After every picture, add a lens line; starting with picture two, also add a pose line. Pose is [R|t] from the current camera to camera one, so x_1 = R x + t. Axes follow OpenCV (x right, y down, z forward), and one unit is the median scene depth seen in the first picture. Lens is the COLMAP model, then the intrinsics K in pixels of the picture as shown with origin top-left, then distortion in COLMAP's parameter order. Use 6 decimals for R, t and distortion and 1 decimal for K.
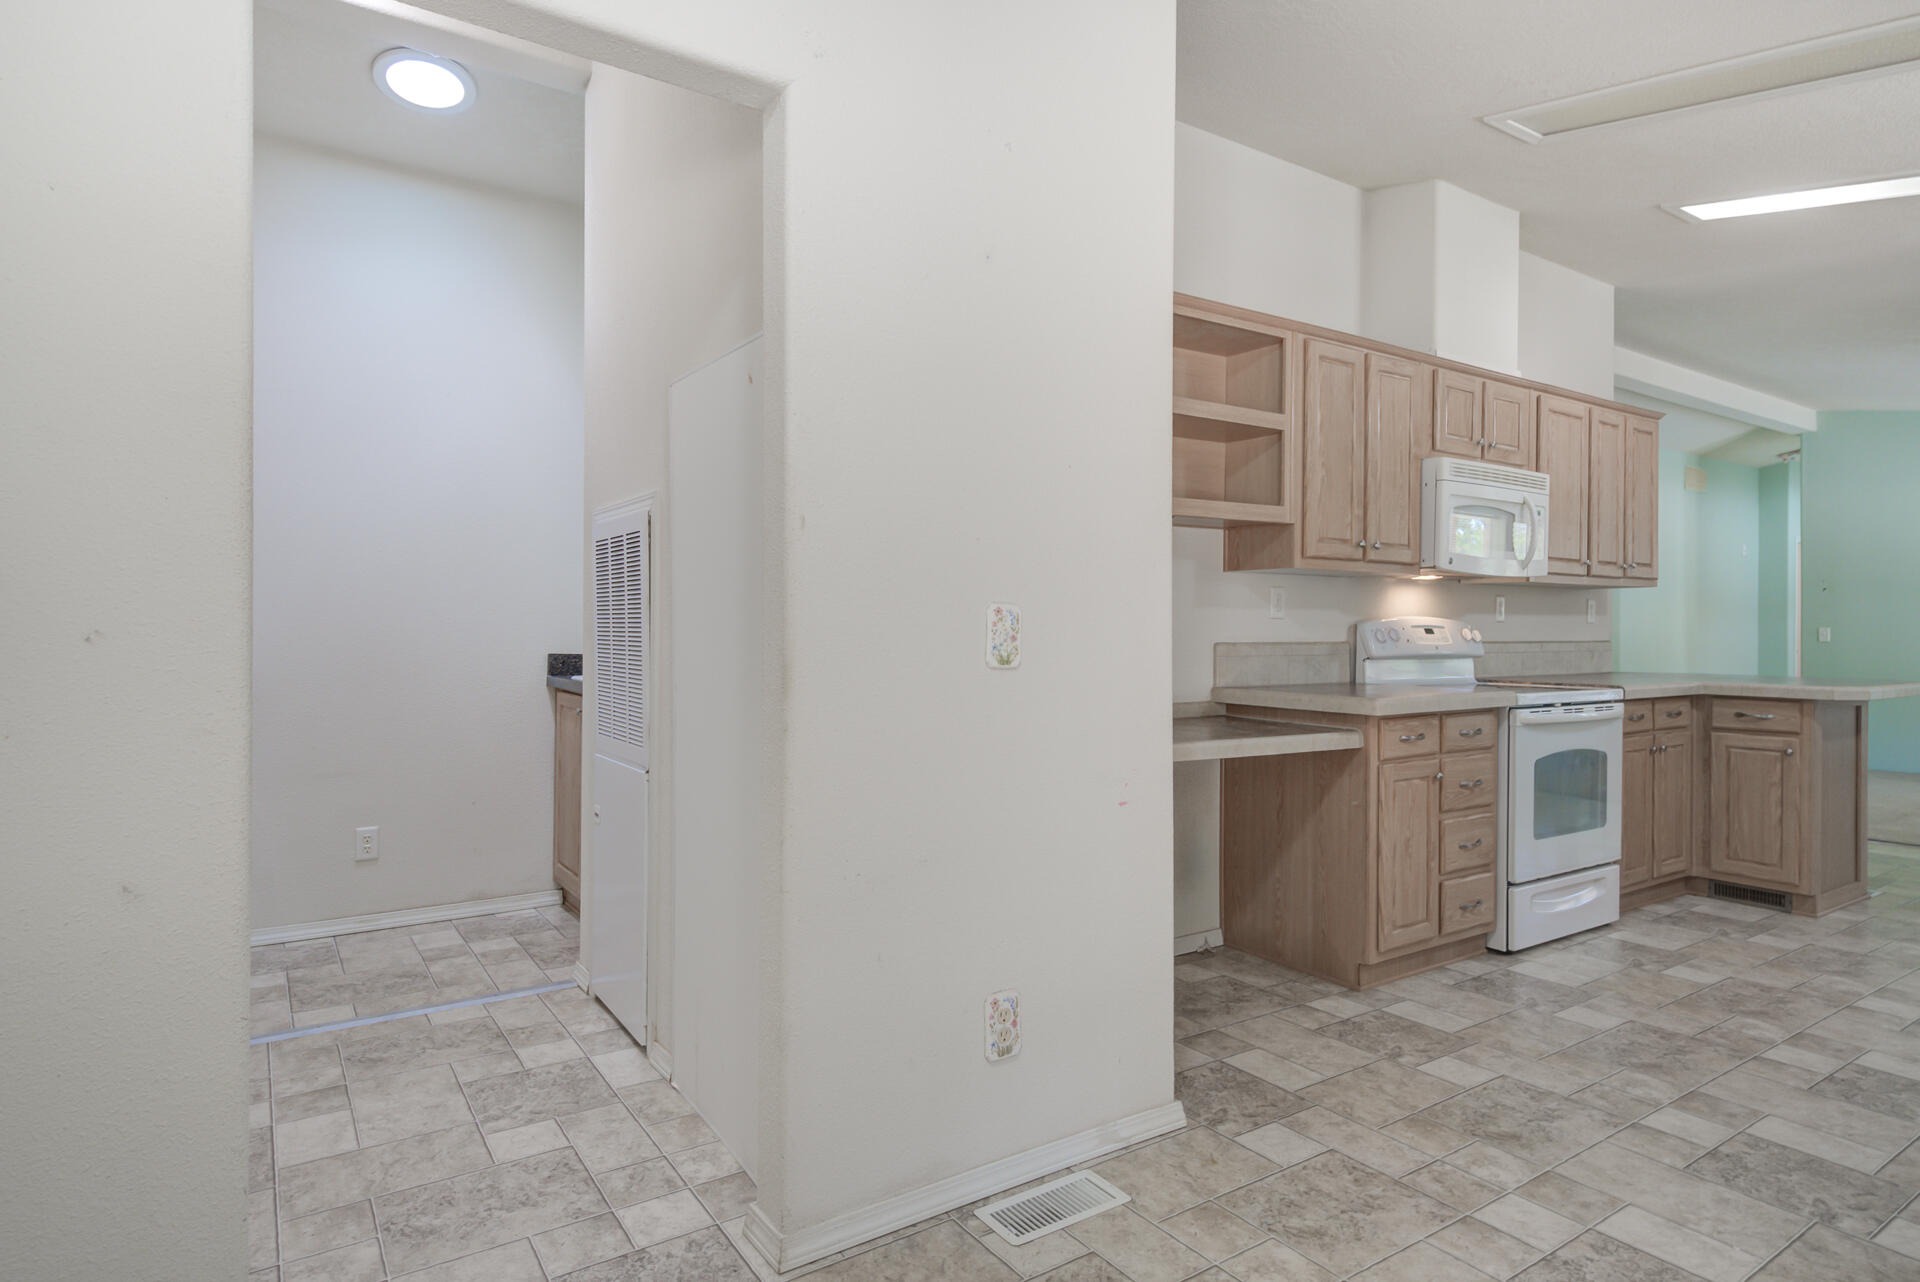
lens RADIAL K [[1005.0, 0, 946.0], [0, 1005.0, 632.4], [0, 0, 1]] dist [0.005157, -0.003742]
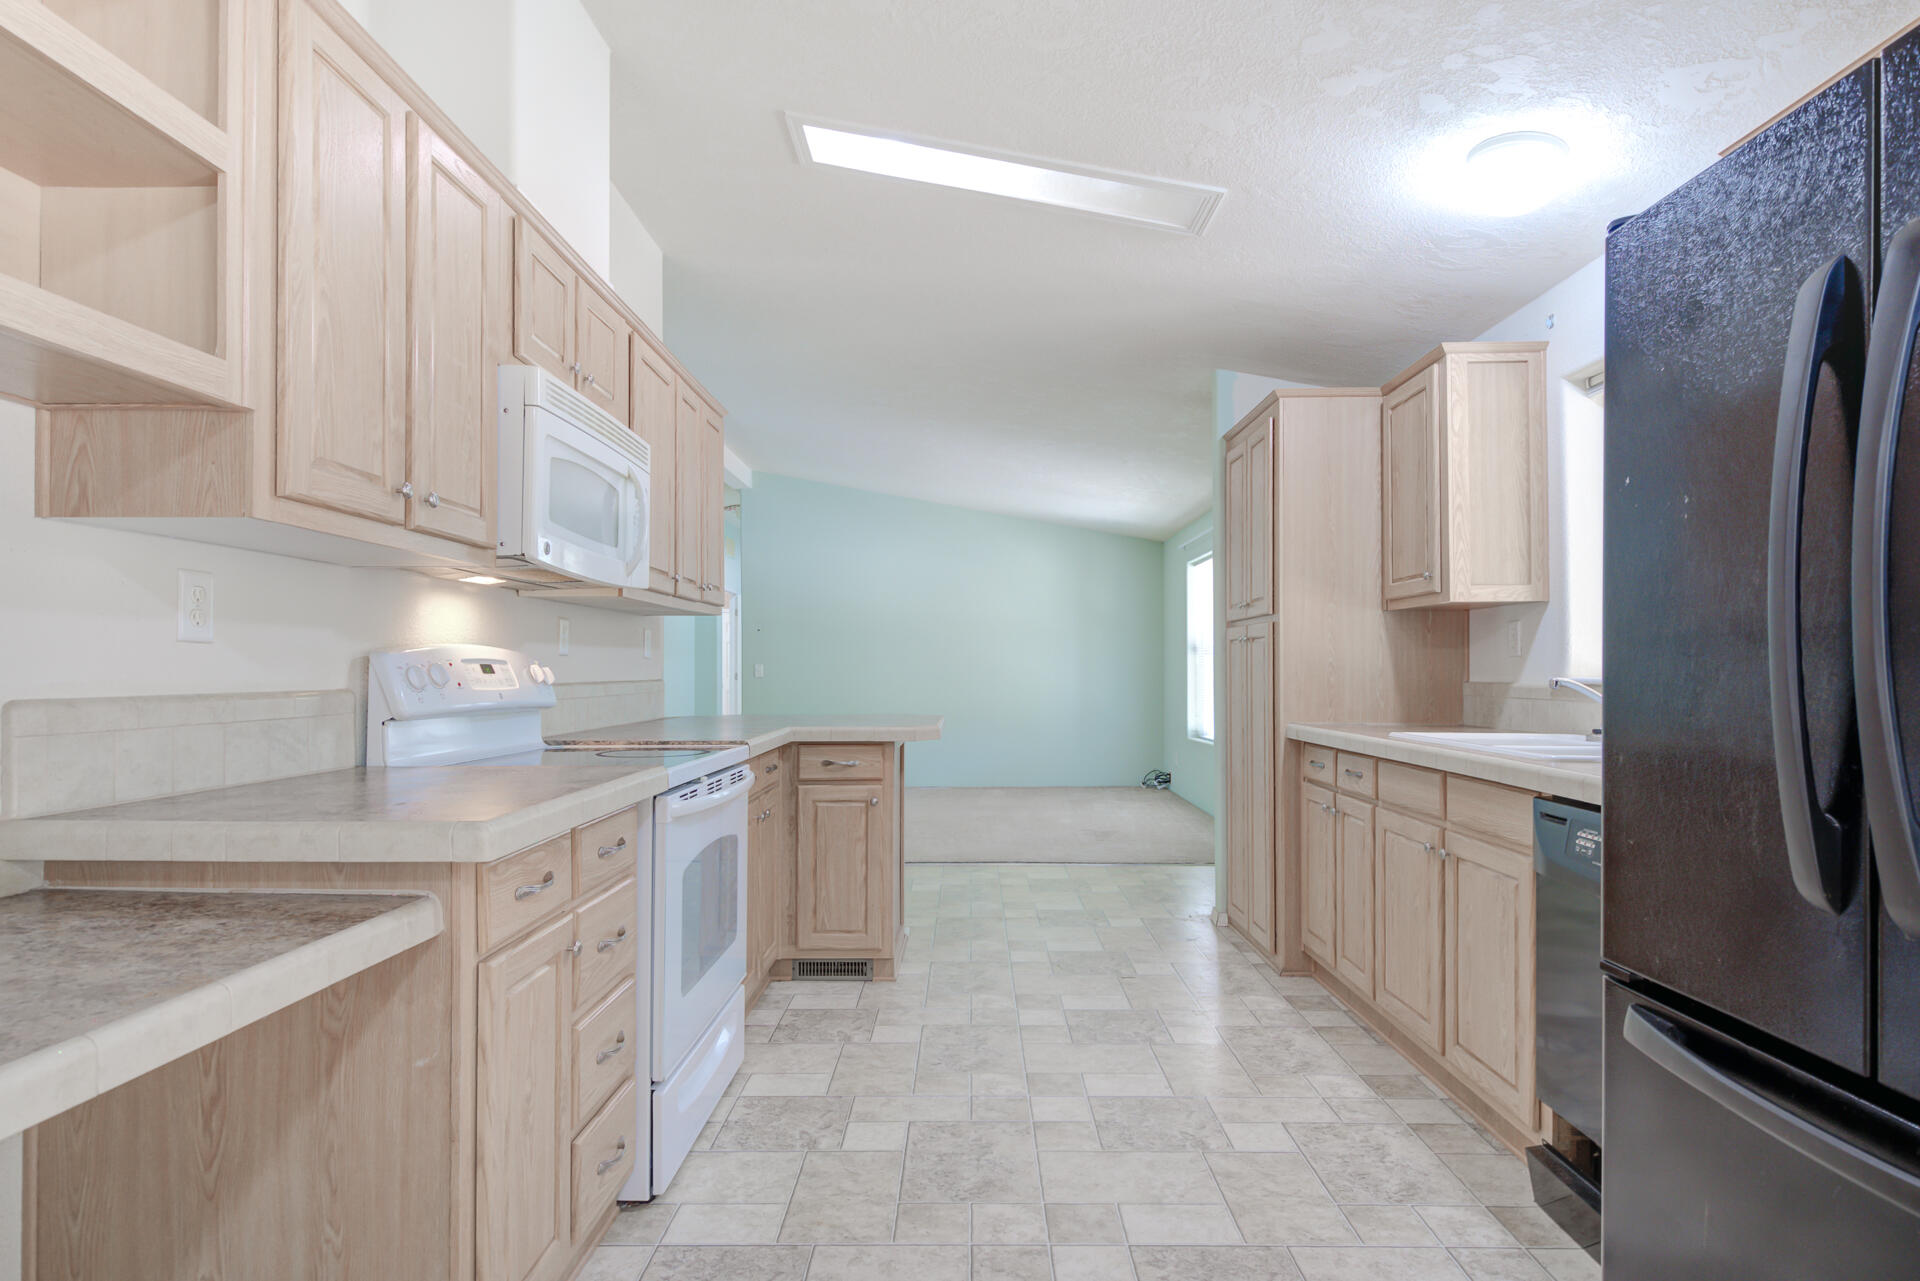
lens RADIAL K [[1005.0, 0, 955.2], [0, 1005.0, 657.4], [0, 0, 1]] dist [0.005157, -0.003742]
pose [[0.550767, 0.002545, 0.834655, 0.140830], [0.010015, 0.999903, -0.009657, 0.000731], [-0.834599, 0.013678, 0.550688, 0.468529]]
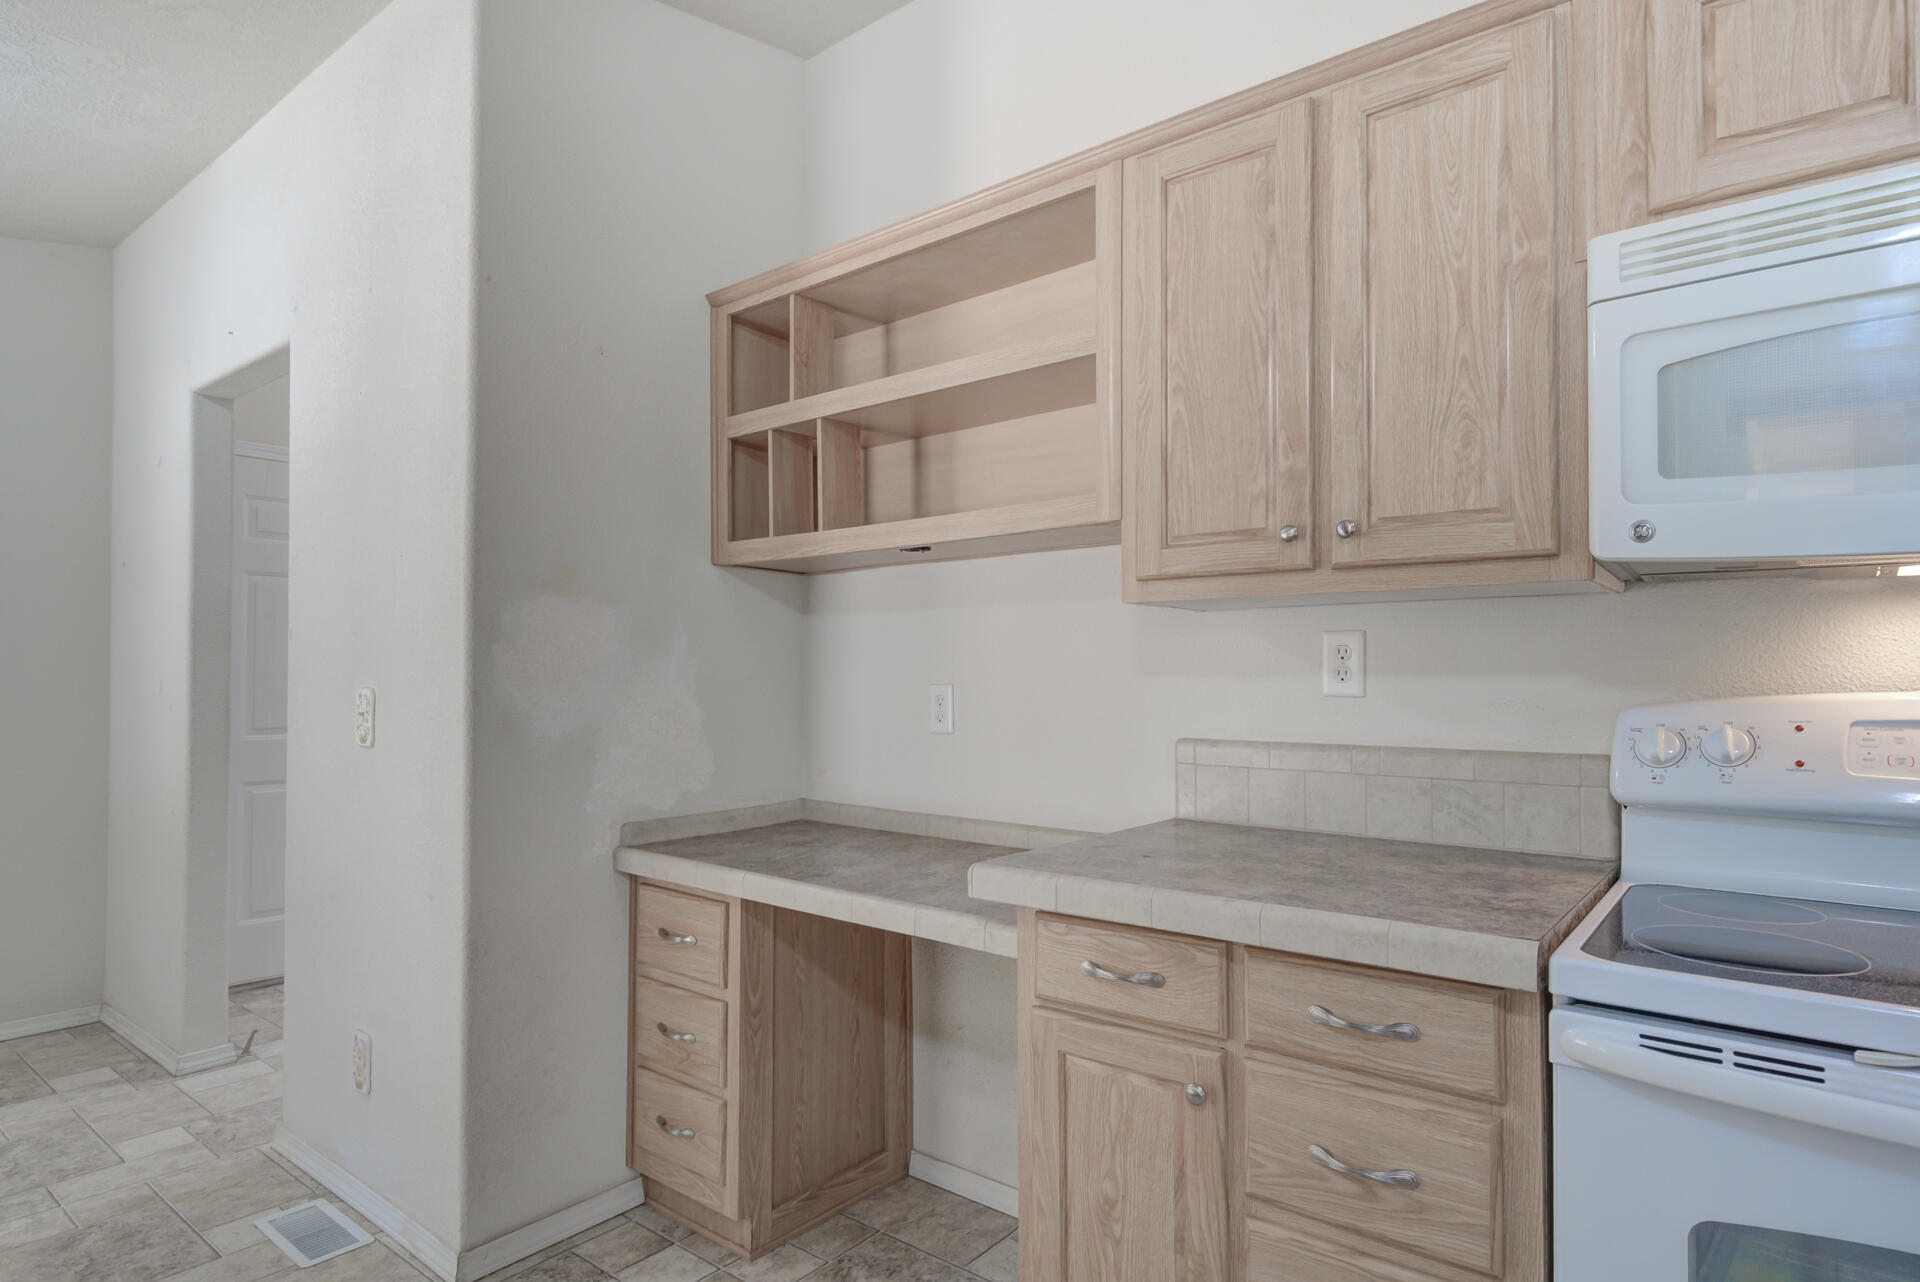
lens RADIAL K [[1005.0, 0, 951.6], [0, 1005.0, 657.6], [0, 0, 1]] dist [0.005157, -0.003742]
pose [[0.341735, -0.020640, -0.939570, 0.717534], [-0.004706, 0.999709, -0.023672, -0.019873], [0.939785, 0.012511, 0.341538, 0.652564]]
